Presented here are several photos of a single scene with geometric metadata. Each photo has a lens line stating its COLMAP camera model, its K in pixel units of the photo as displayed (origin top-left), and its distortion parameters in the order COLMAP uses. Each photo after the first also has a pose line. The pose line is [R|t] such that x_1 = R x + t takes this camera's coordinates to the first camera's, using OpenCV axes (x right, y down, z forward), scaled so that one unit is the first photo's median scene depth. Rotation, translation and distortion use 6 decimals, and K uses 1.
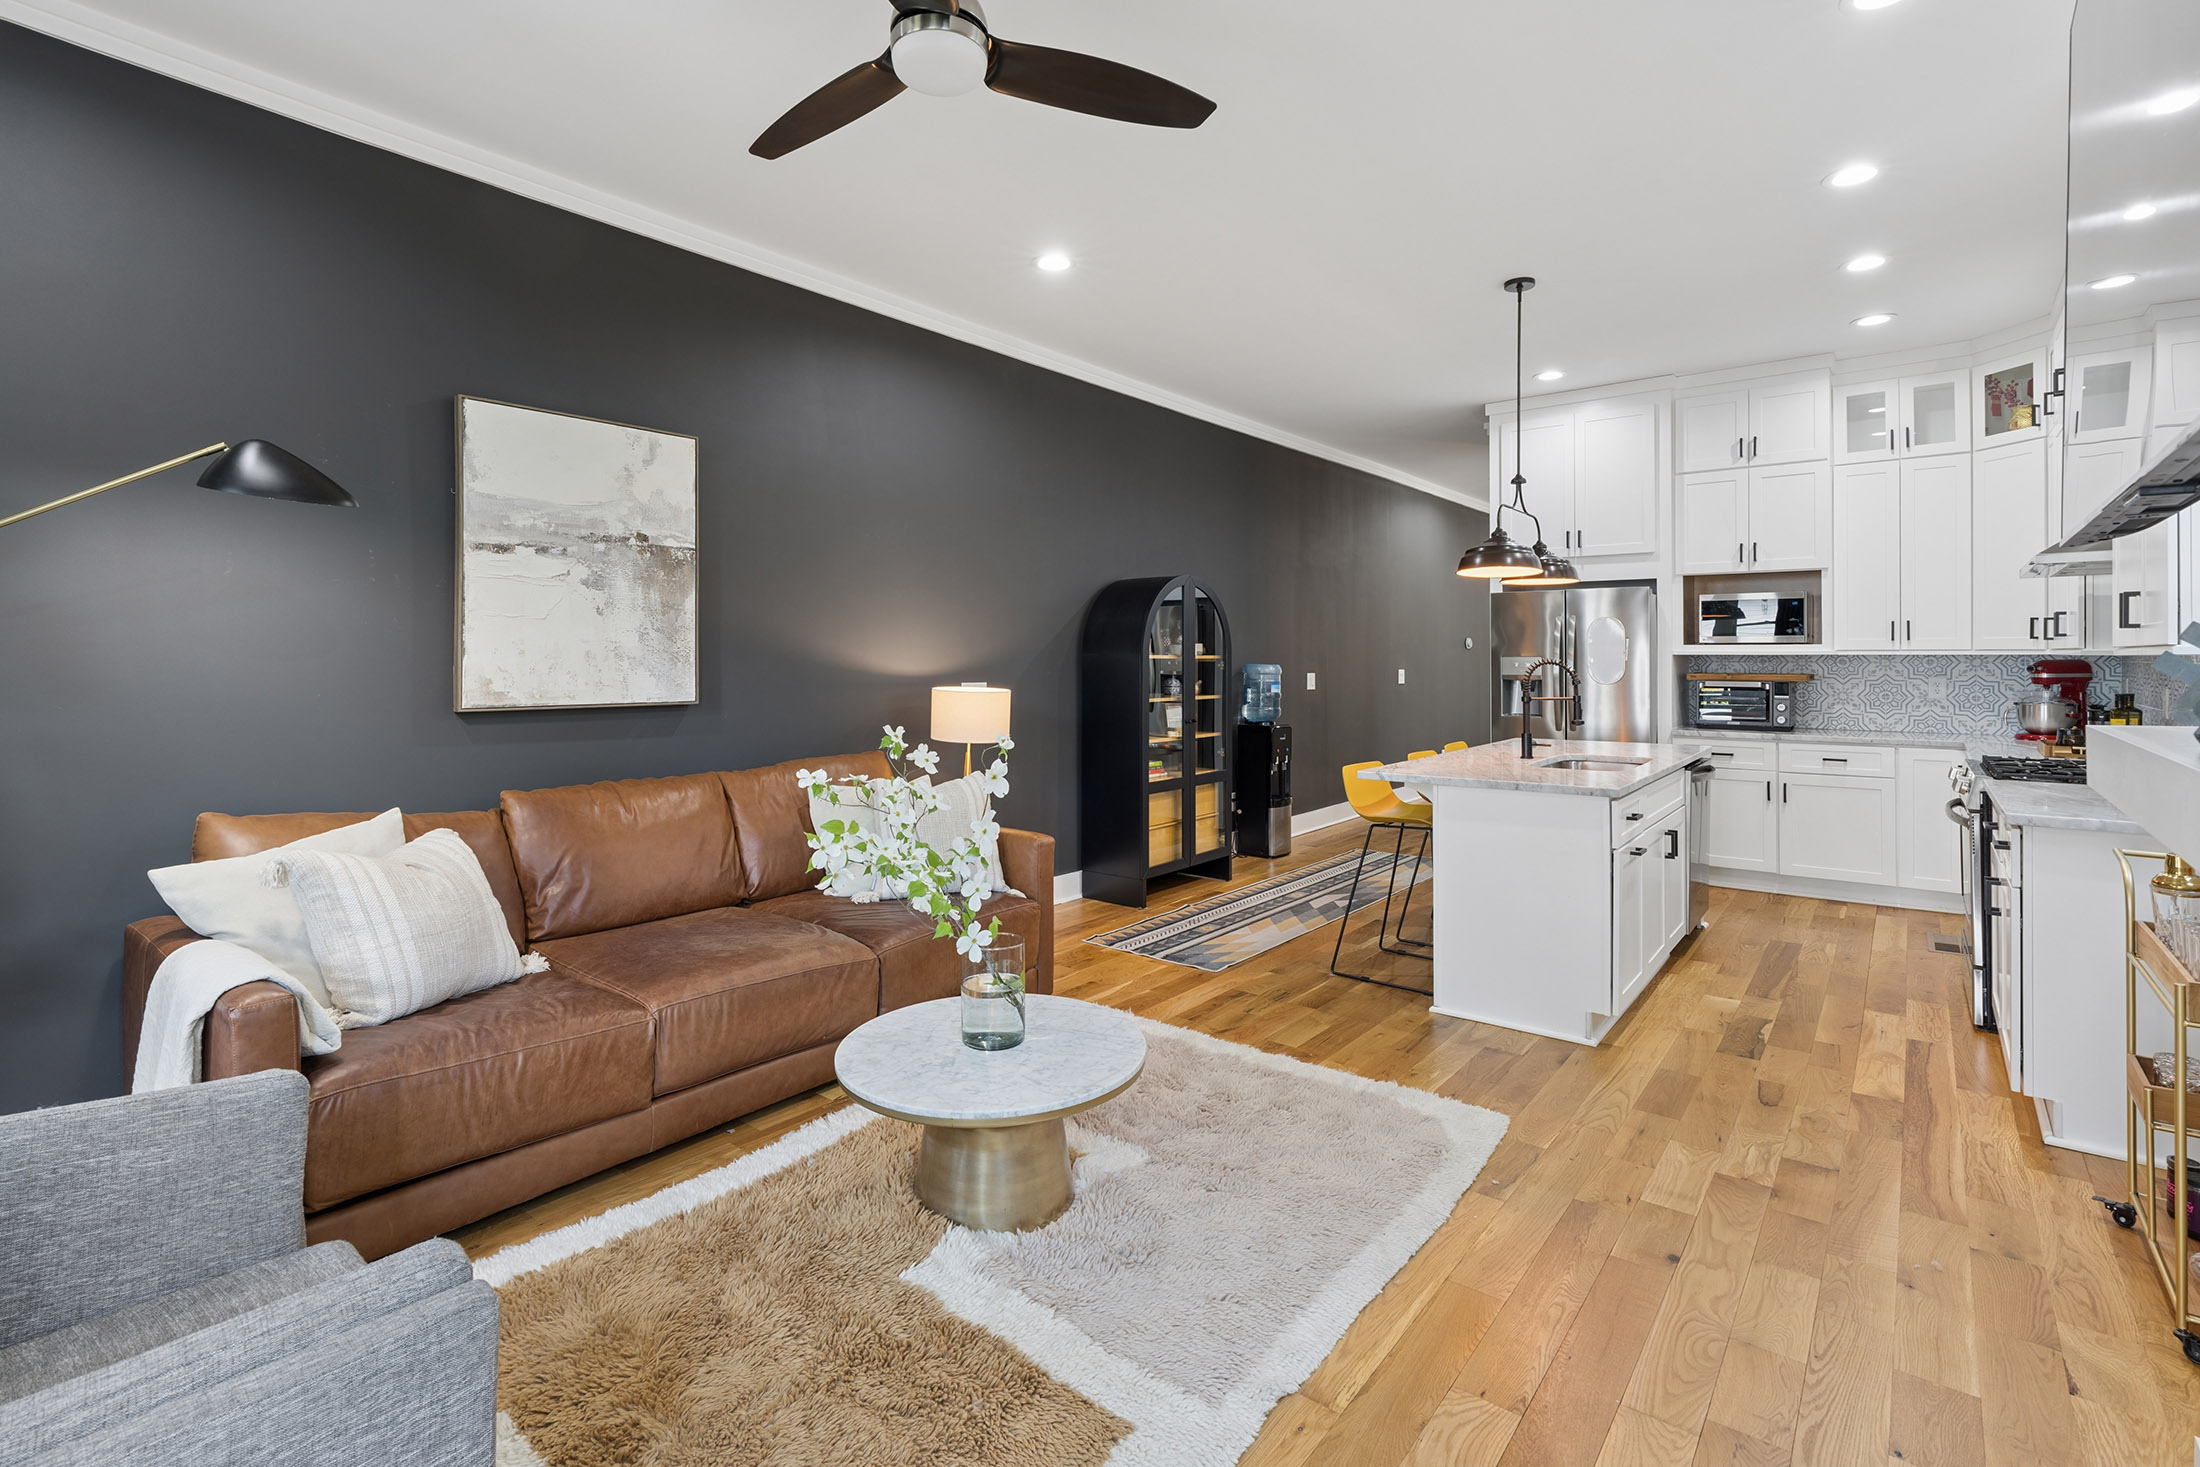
lens RADIAL K [[1020.0, 0, 1091.9], [0, 1020.0, 655.9], [0, 0, 1]] dist [-0.002190, 0.000820]
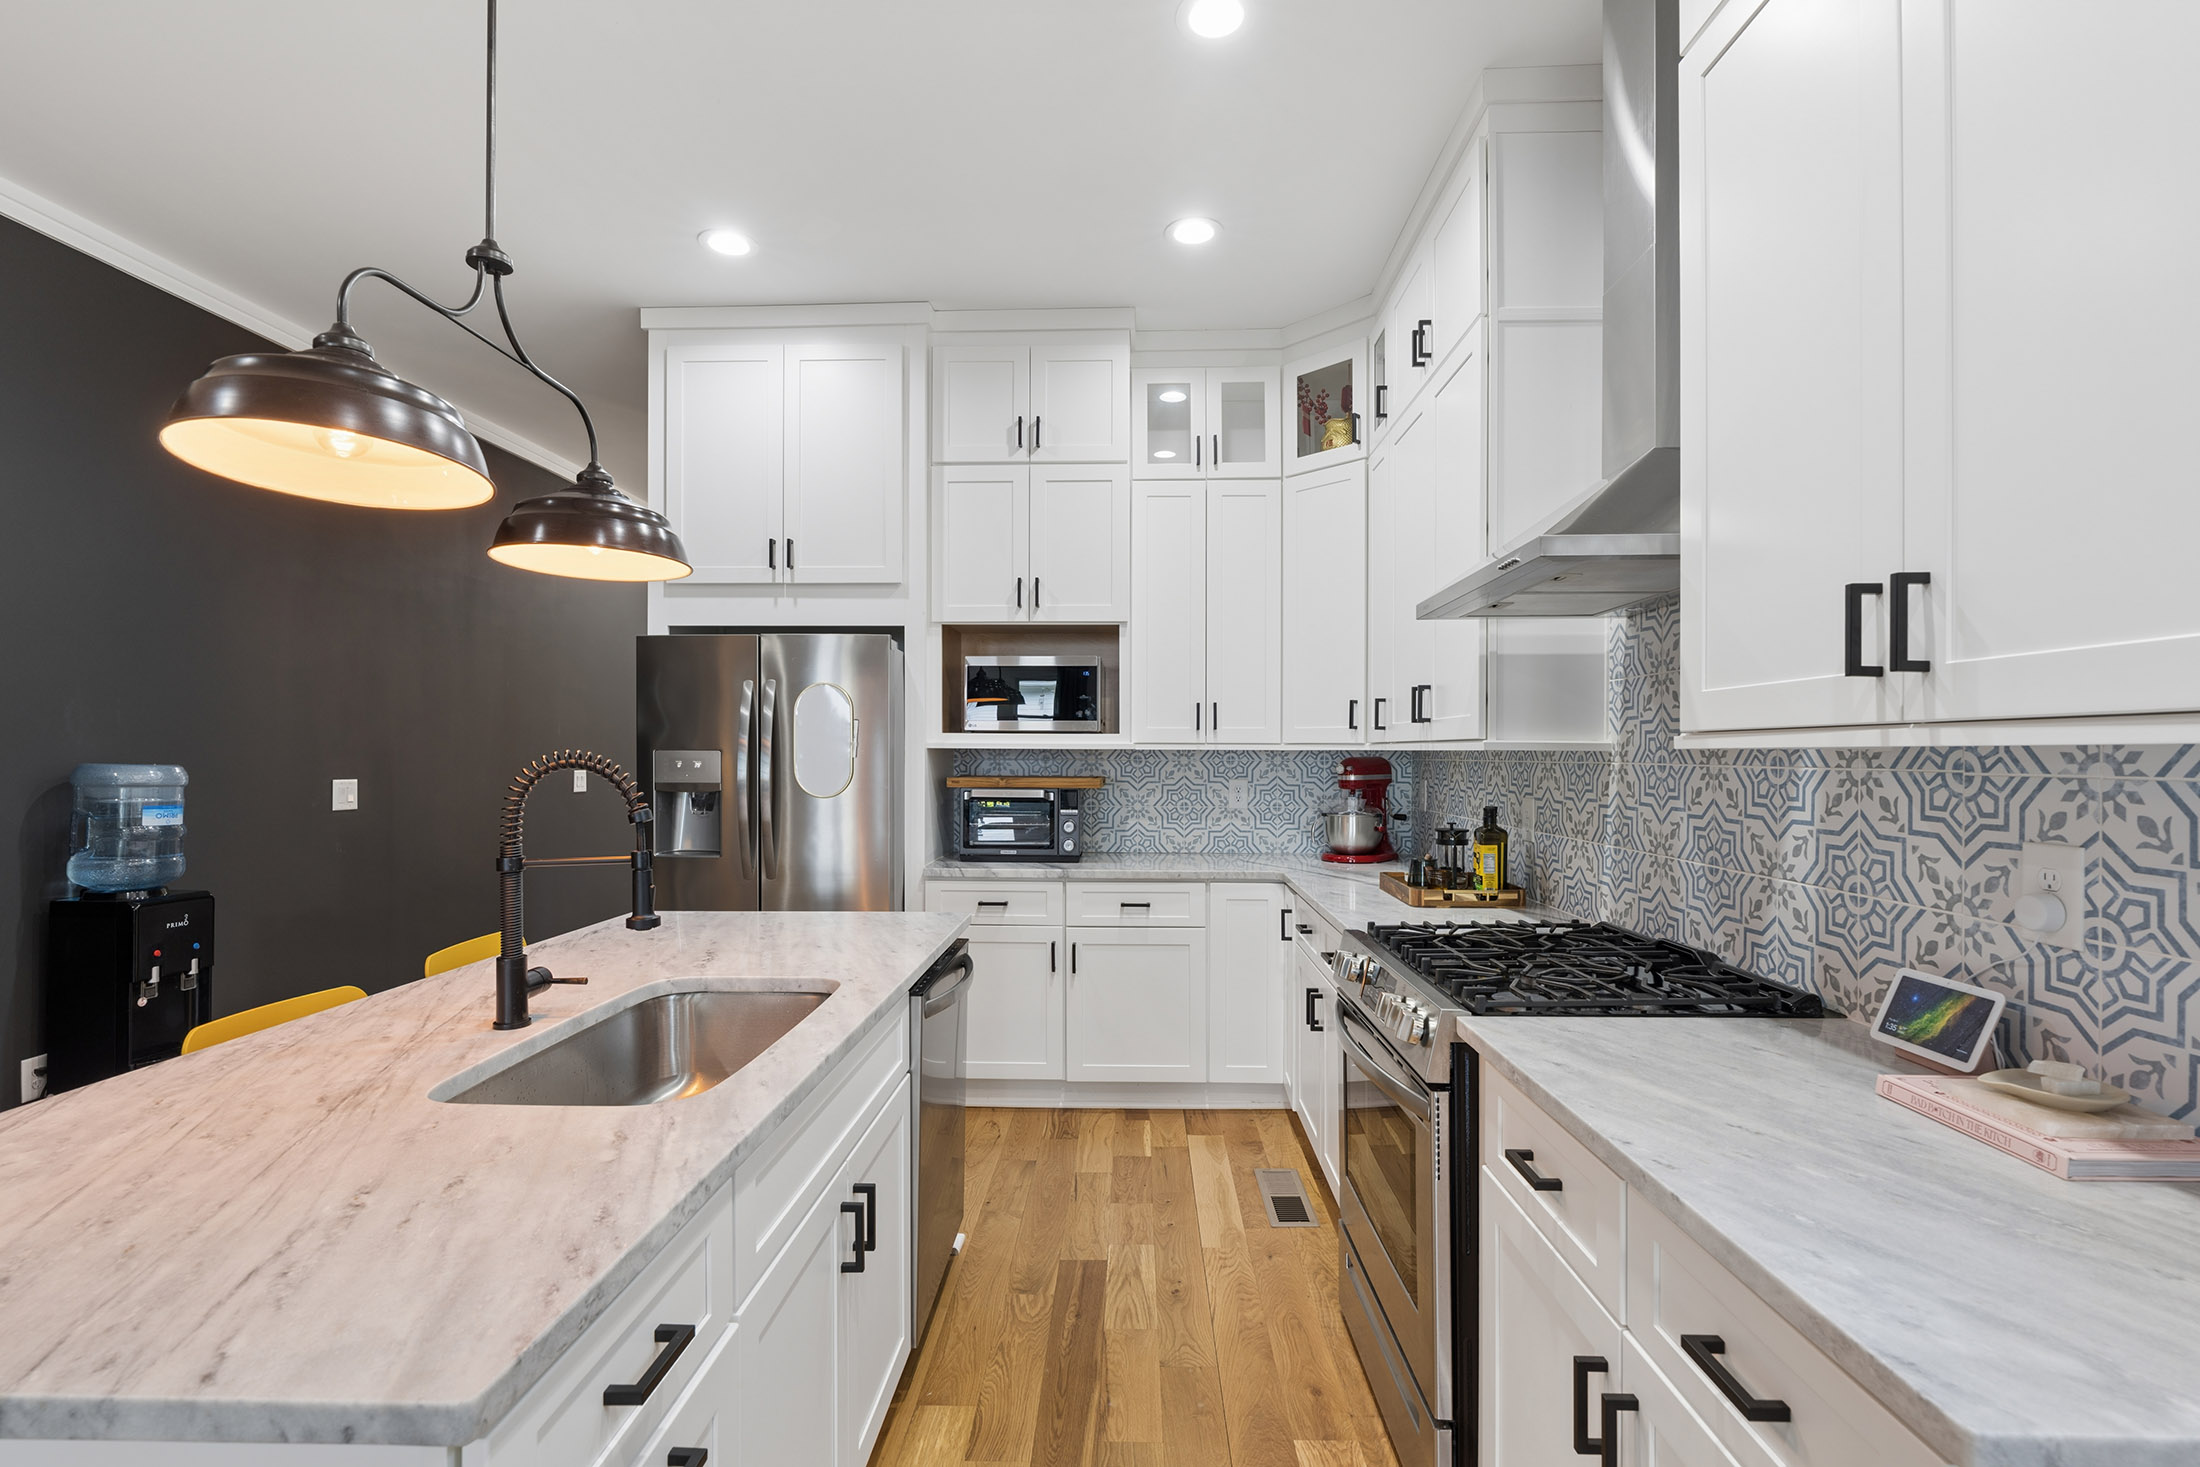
lens RADIAL K [[1006.4, 0, 1106.4], [0, 1006.4, 749.6], [0, 0, 1]] dist [-0.003307, 0.000189]
pose [[0.797024, 0.005298, 0.603924, 0.331847], [-0.004144, 0.999986, -0.003302, 0.001387], [-0.603933, 0.000129, 0.797035, 0.513186]]
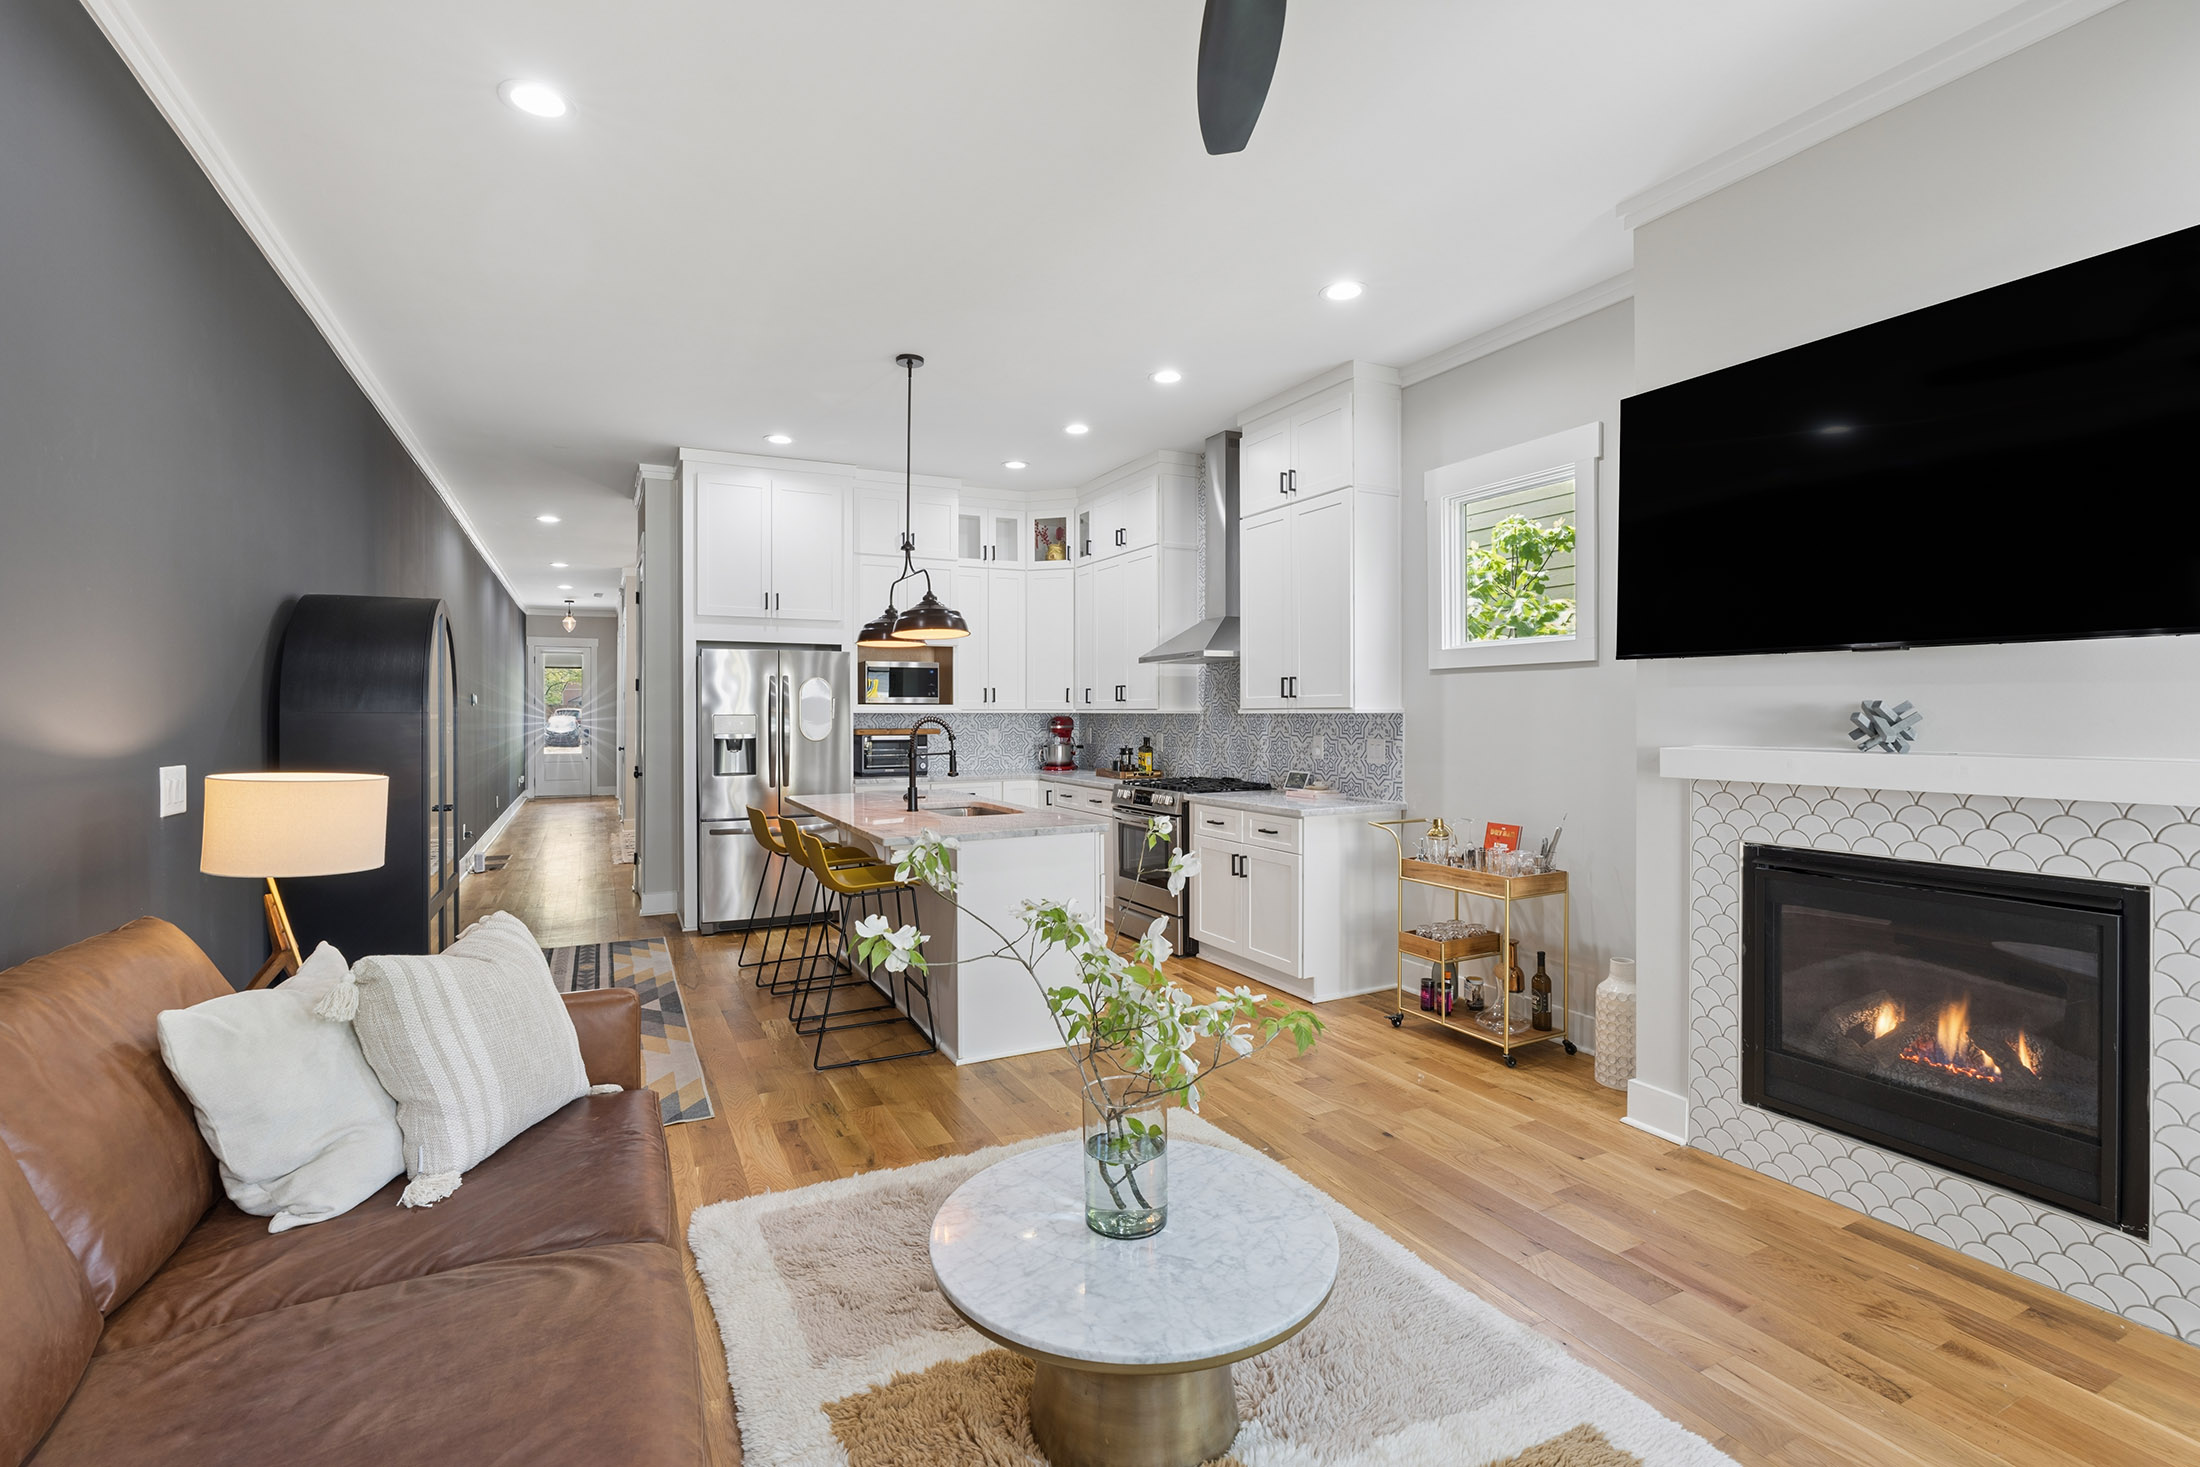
lens RADIAL K [[996.0, 0, 1097.7], [0, 996.0, 719.3], [0, 0, 1]] dist [-0.004290, 0.001184]
pose [[0.411546, -0.006004, 0.911369, -0.382423], [0.000974, 0.999981, 0.006148, -0.000953], [-0.911389, -0.001643, 0.411544, 0.350142]]
